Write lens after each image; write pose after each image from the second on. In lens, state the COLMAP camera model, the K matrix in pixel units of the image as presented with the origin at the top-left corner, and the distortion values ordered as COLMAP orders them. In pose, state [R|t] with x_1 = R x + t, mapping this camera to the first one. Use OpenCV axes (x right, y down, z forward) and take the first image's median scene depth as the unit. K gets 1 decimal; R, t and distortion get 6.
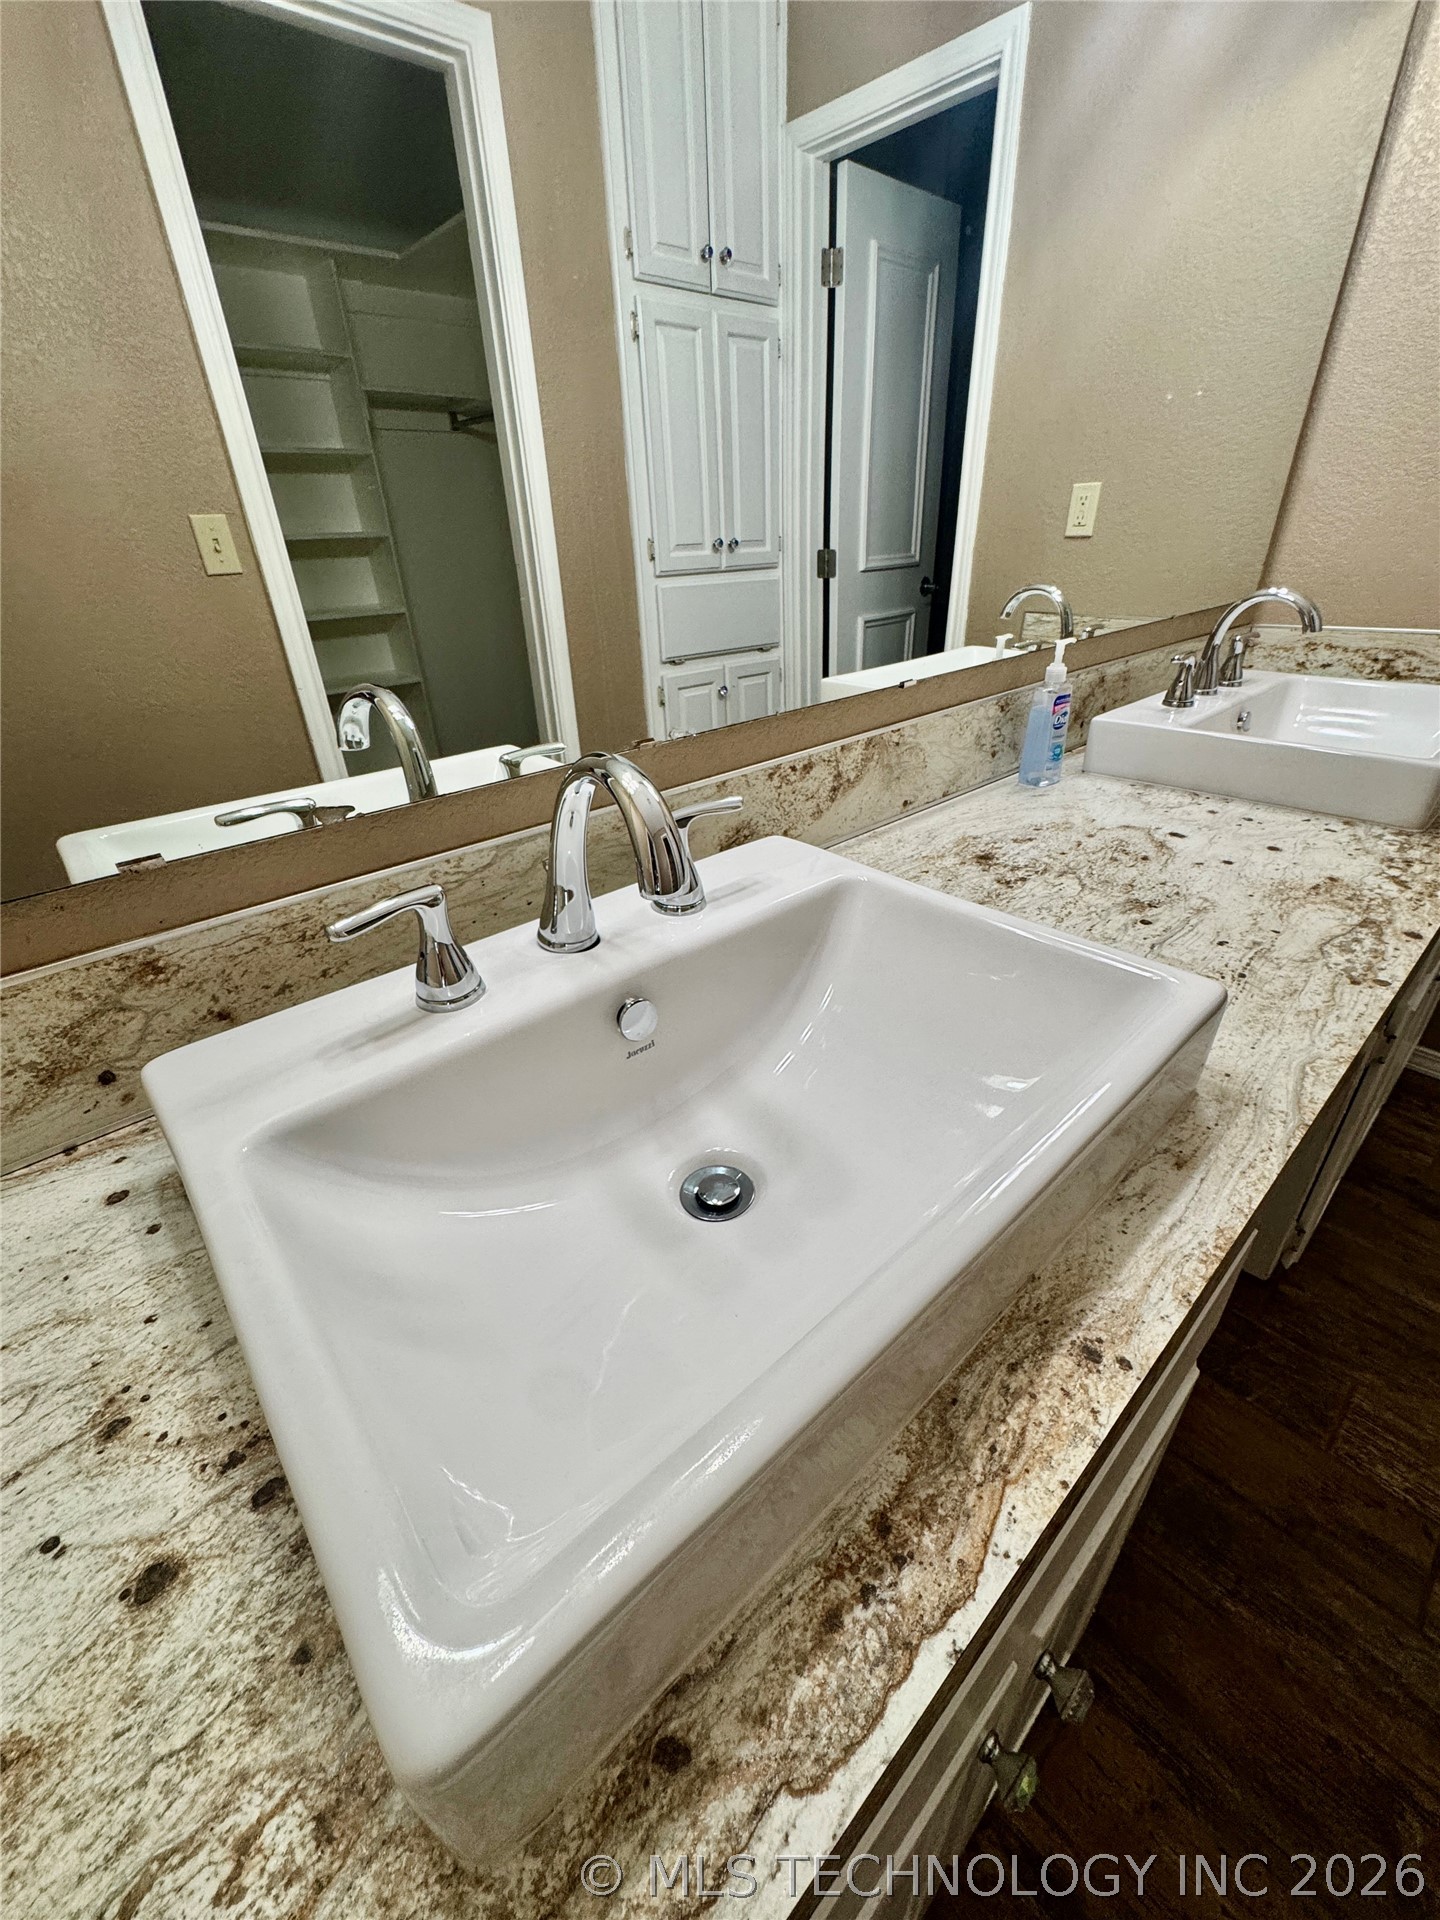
lens RADIAL K [[770.3, 0, 723.5], [0, 770.3, 960.6], [0, 0, 1]] dist [-0.008585, -0.000028]
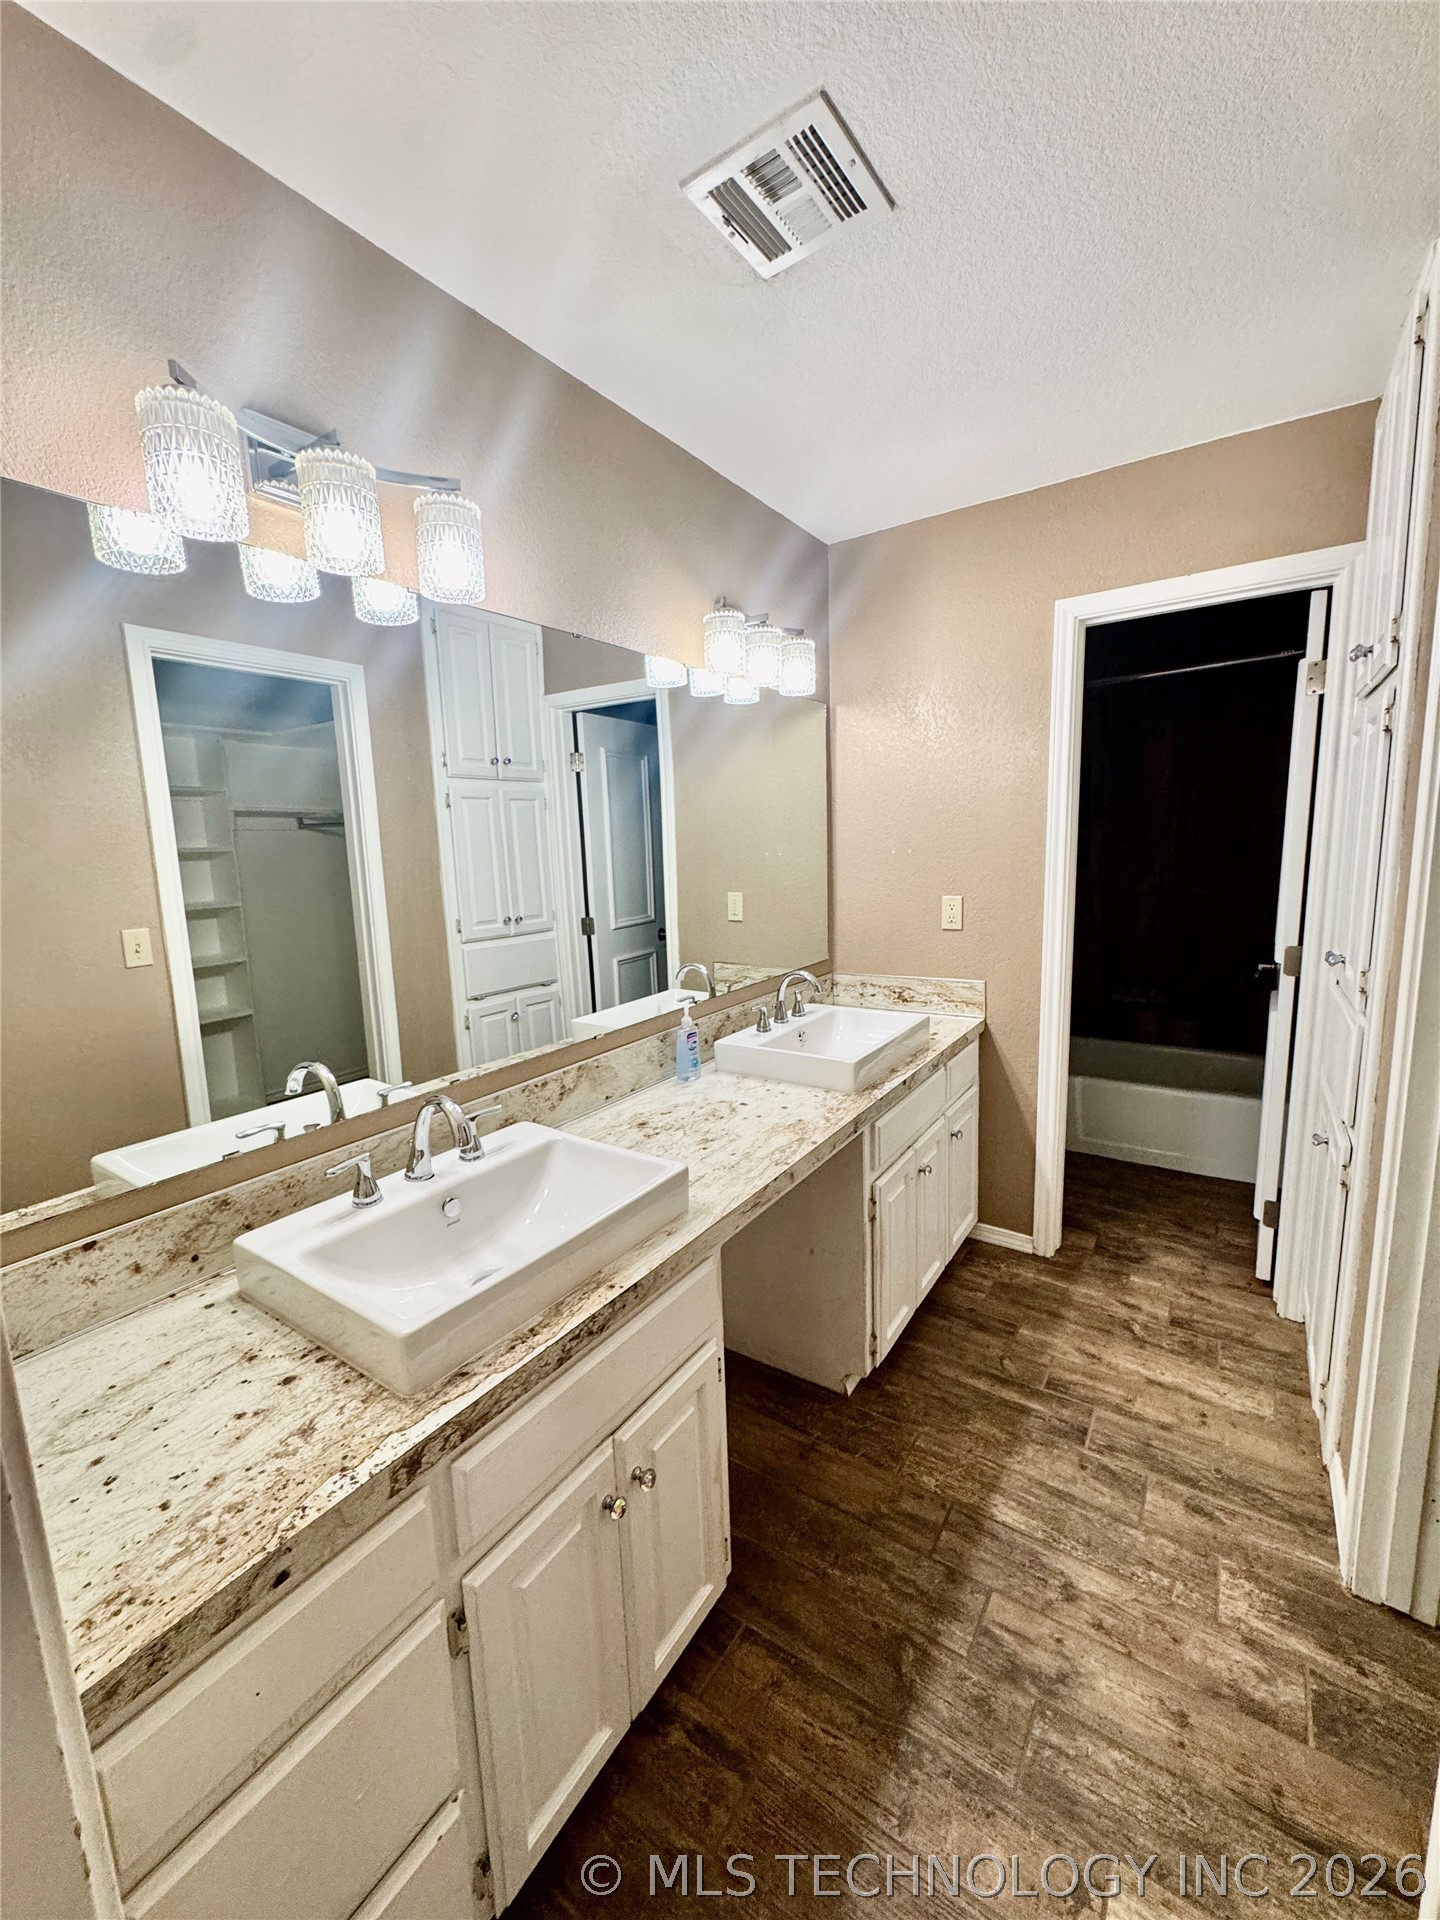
lens RADIAL K [[763.1, 0, 716.9], [0, 763.1, 964.2], [0, 0, 1]] dist [-0.001053, -0.000045]
pose [[0.971169, -0.032738, 0.236134, 0.082040], [0.113754, 0.934124, -0.338338, 0.149790], [-0.209502, 0.355444, 0.910916, -0.862496]]
